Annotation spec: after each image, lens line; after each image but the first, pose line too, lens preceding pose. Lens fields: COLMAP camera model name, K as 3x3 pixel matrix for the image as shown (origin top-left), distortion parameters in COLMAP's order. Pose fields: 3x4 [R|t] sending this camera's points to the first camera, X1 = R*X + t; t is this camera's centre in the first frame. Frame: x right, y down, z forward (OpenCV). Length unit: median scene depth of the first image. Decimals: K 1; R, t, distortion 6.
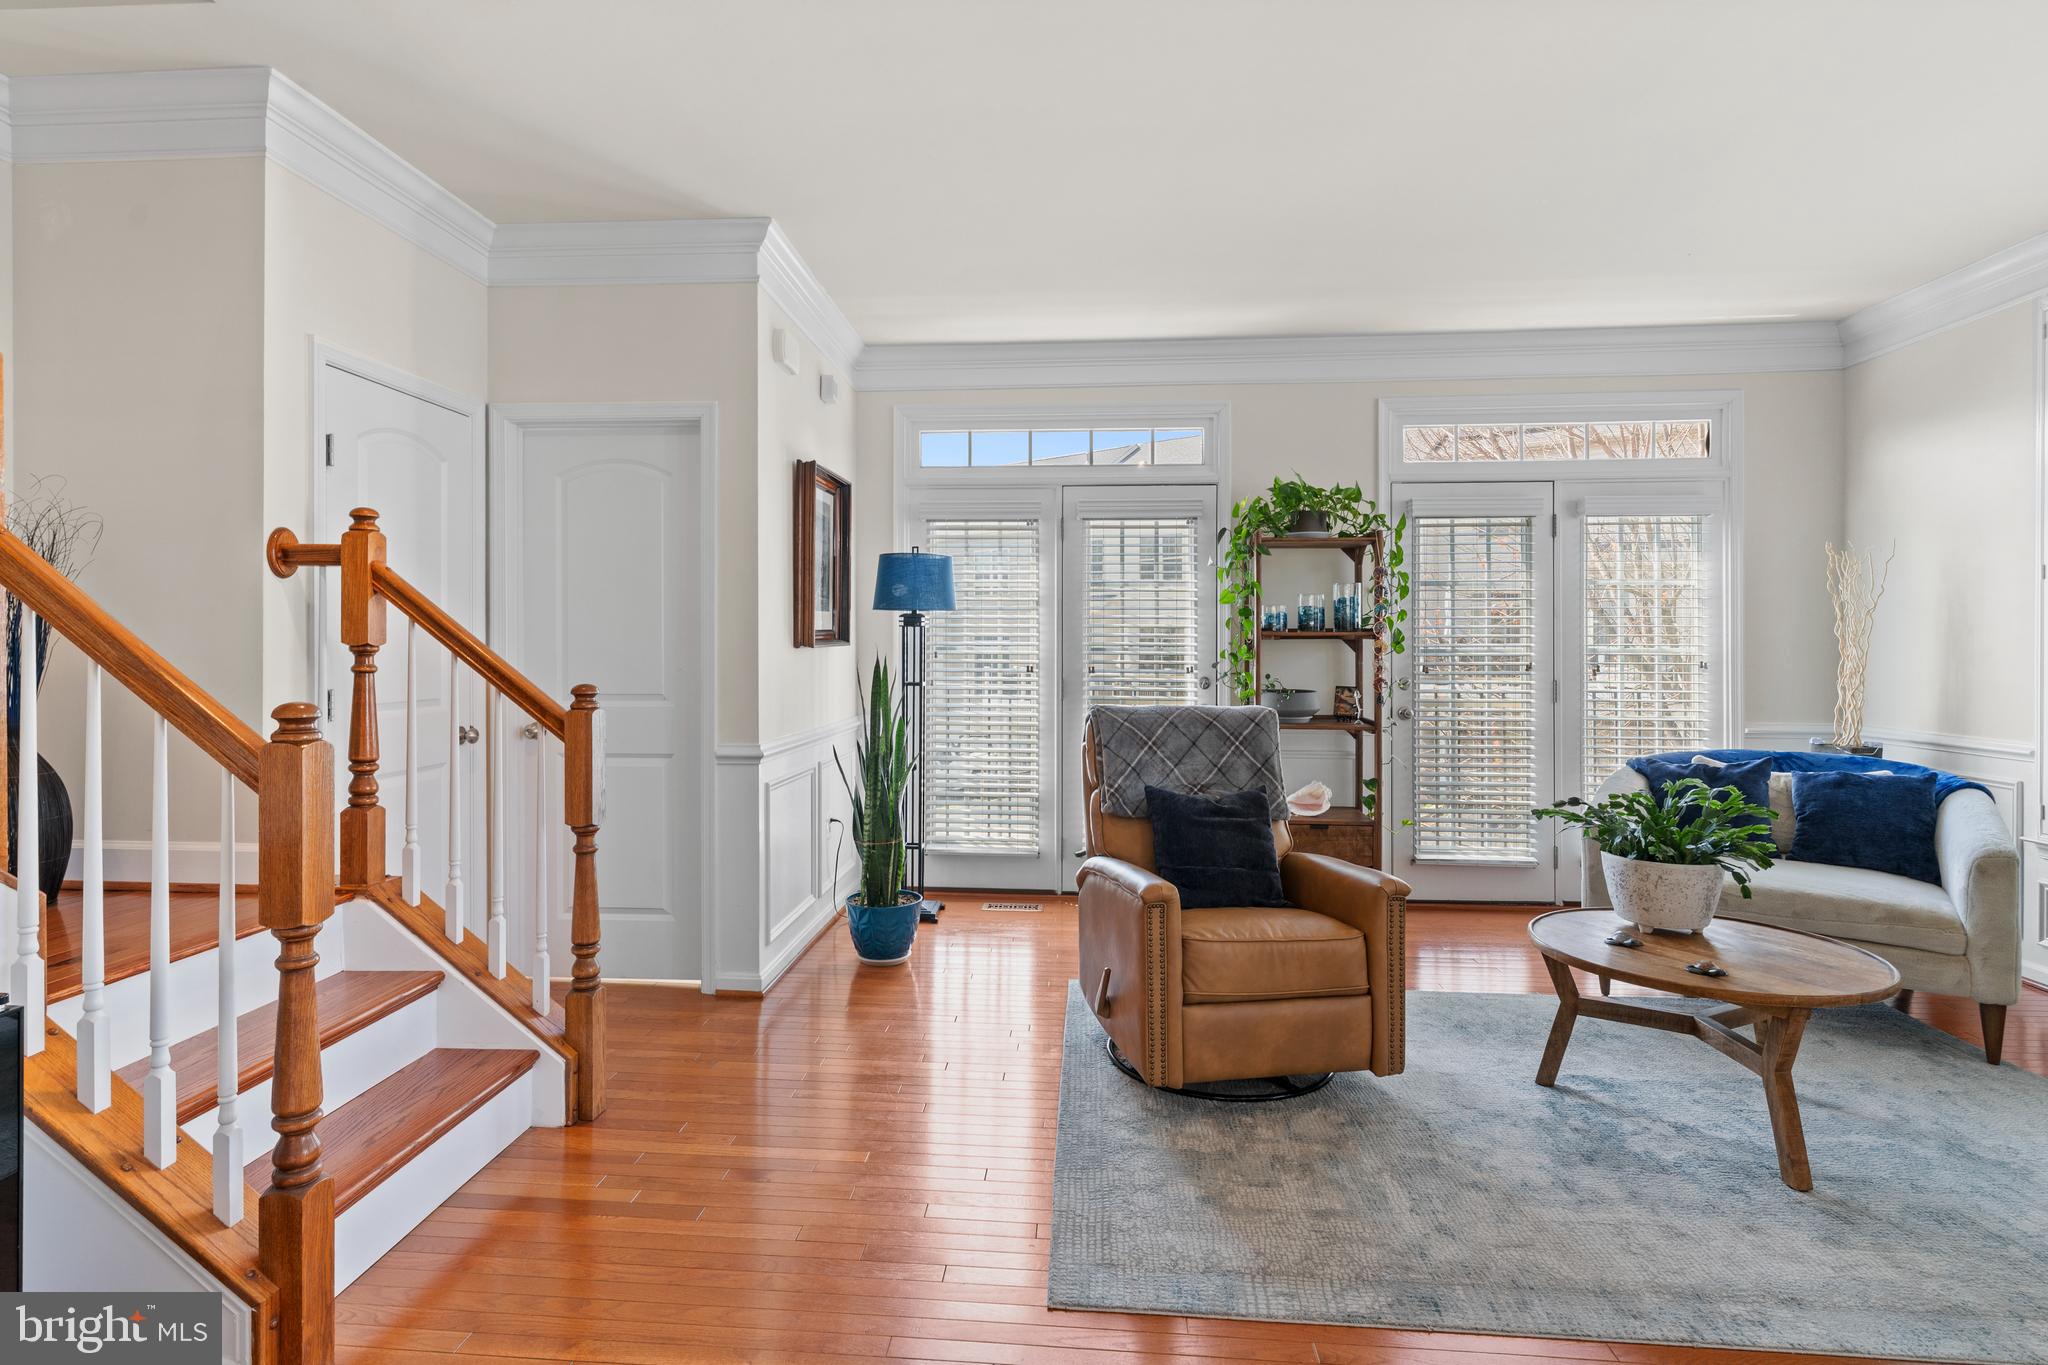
lens RADIAL K [[1052.5, 0, 1015.4], [0, 1052.5, 652.2], [0, 0, 1]] dist [0.014026, -0.001996]
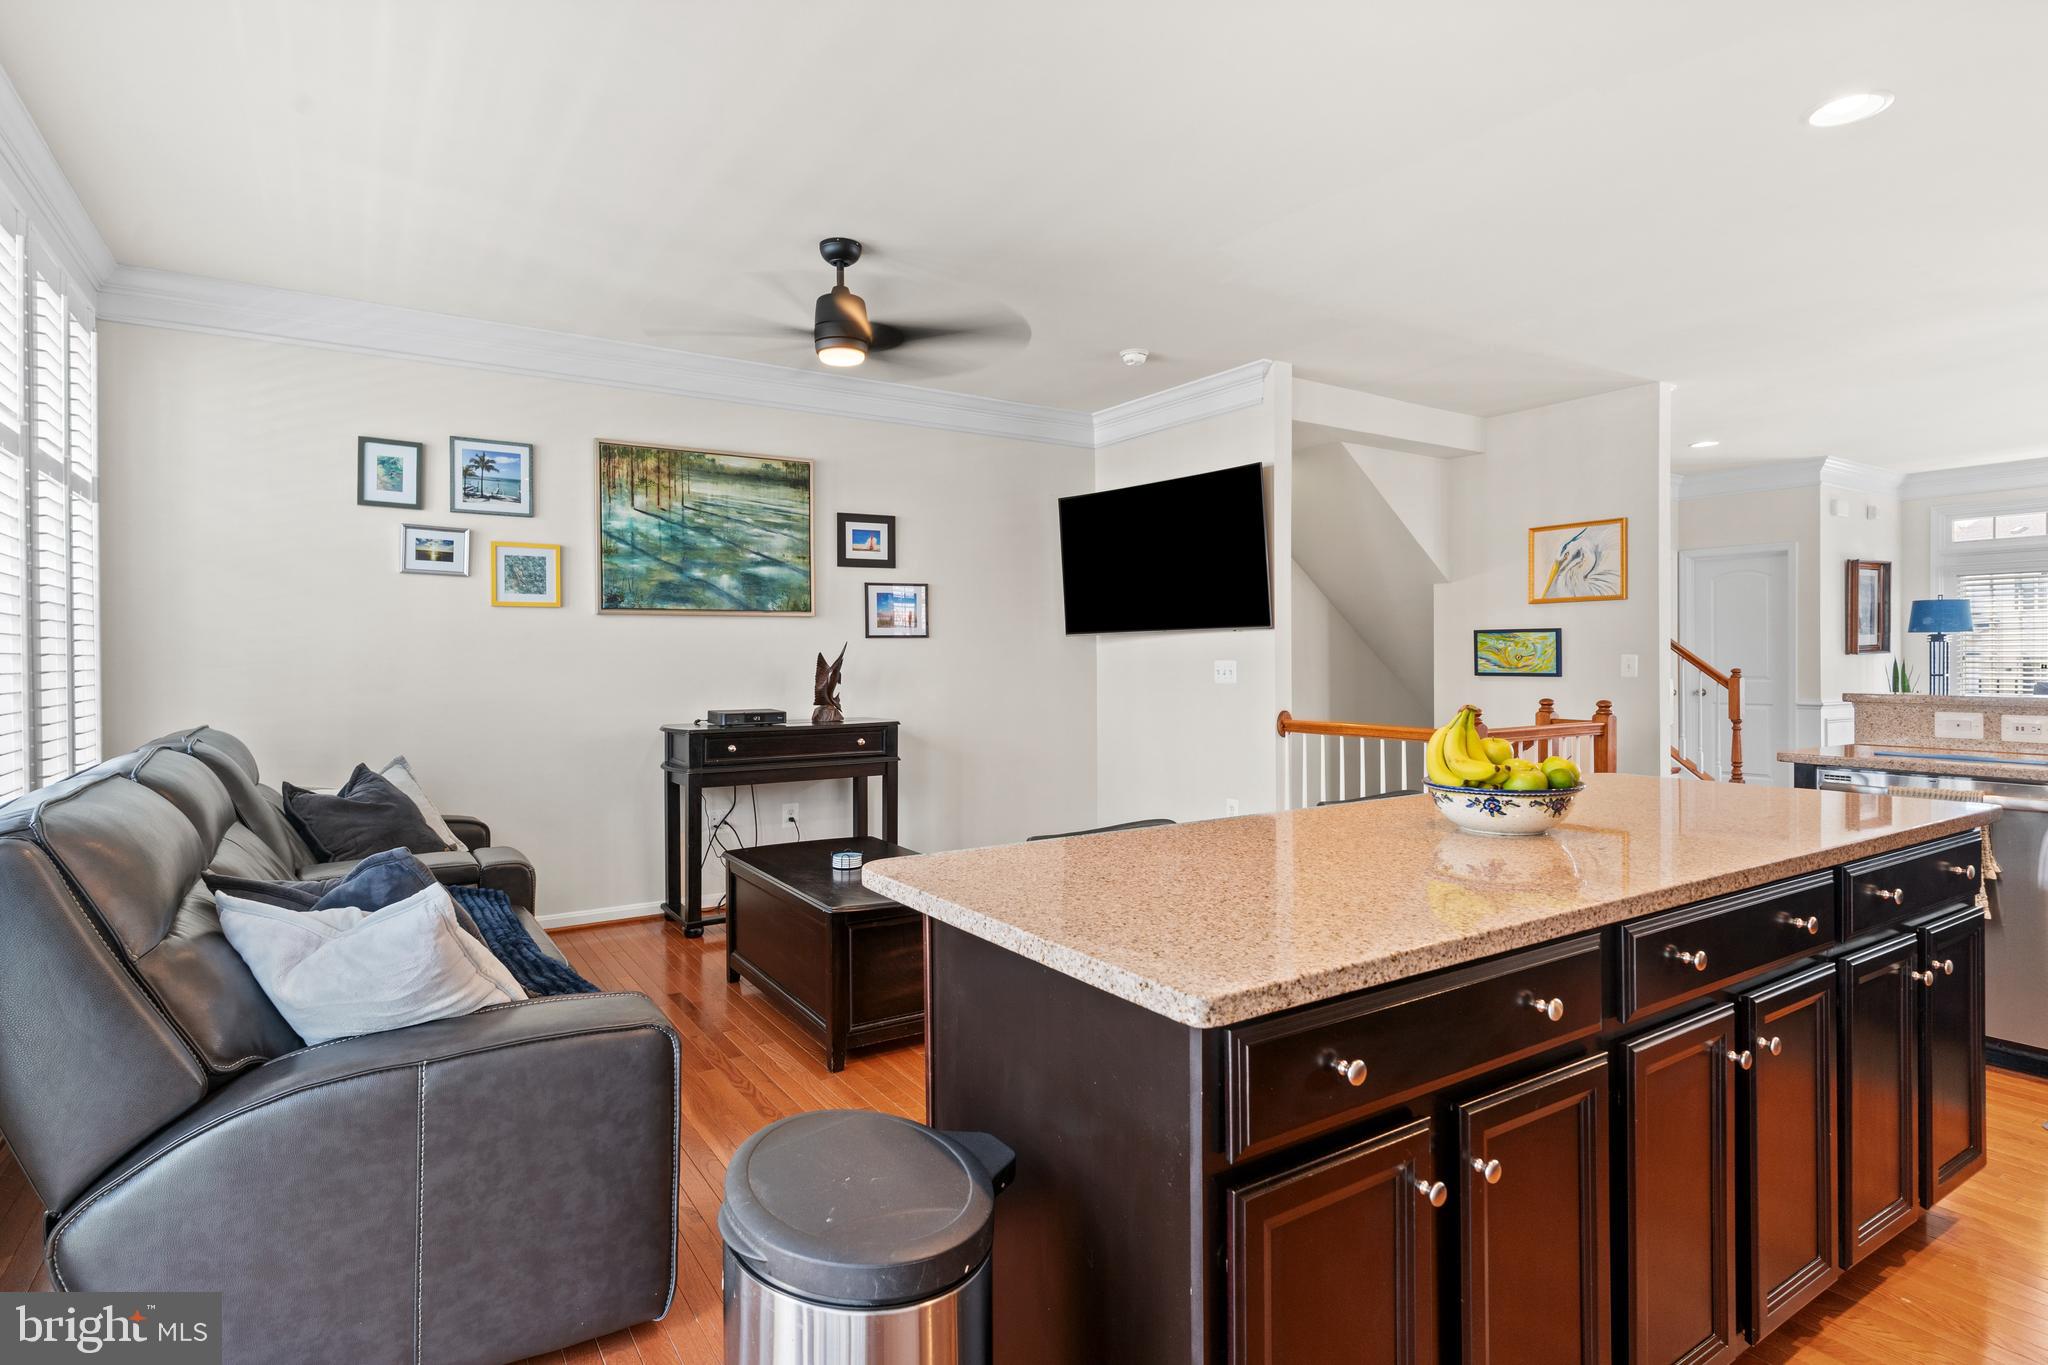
lens RADIAL K [[1040.8, 0, 1013.8], [0, 1040.8, 661.9], [0, 0, 1]] dist [0.011983, -0.000698]
pose [[0.595971, -0.001540, -0.803004, 0.413438], [0.001749, 0.999998, -0.000620, 0.007440], [0.803004, -0.001035, 0.595973, -1.339086]]
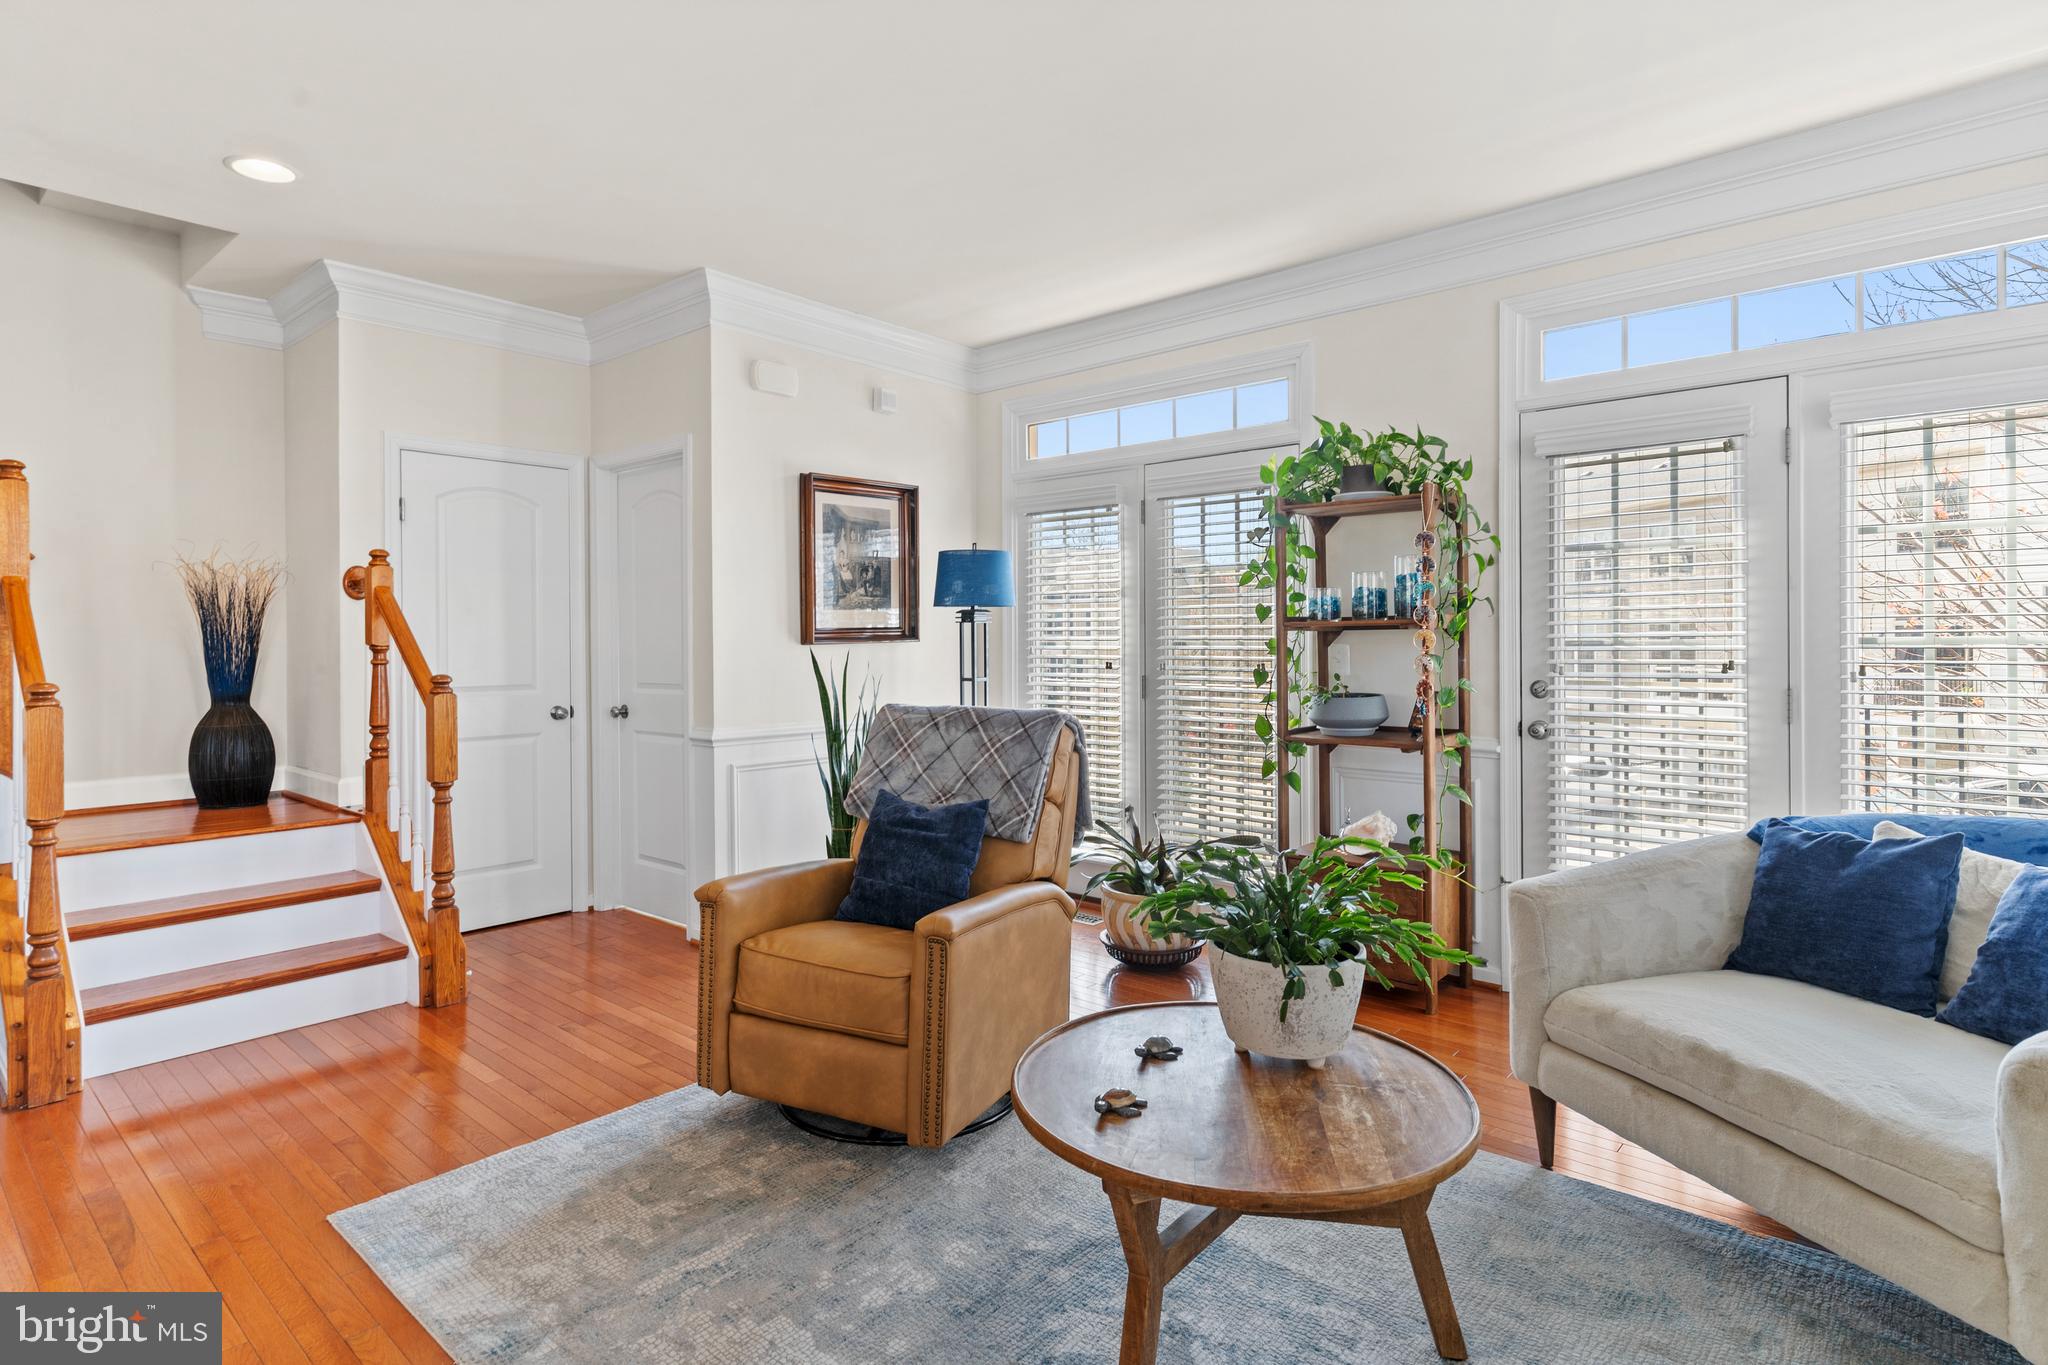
lens RADIAL K [[1052.5, 0, 1015.4], [0, 1052.5, 652.2], [0, 0, 1]] dist [0.014026, -0.001996]
pose [[0.799345, -0.000800, -0.600871, 0.595710], [0.004622, 0.999978, 0.004816, -0.000460], [0.600854, -0.006627, 0.799331, 0.238576]]
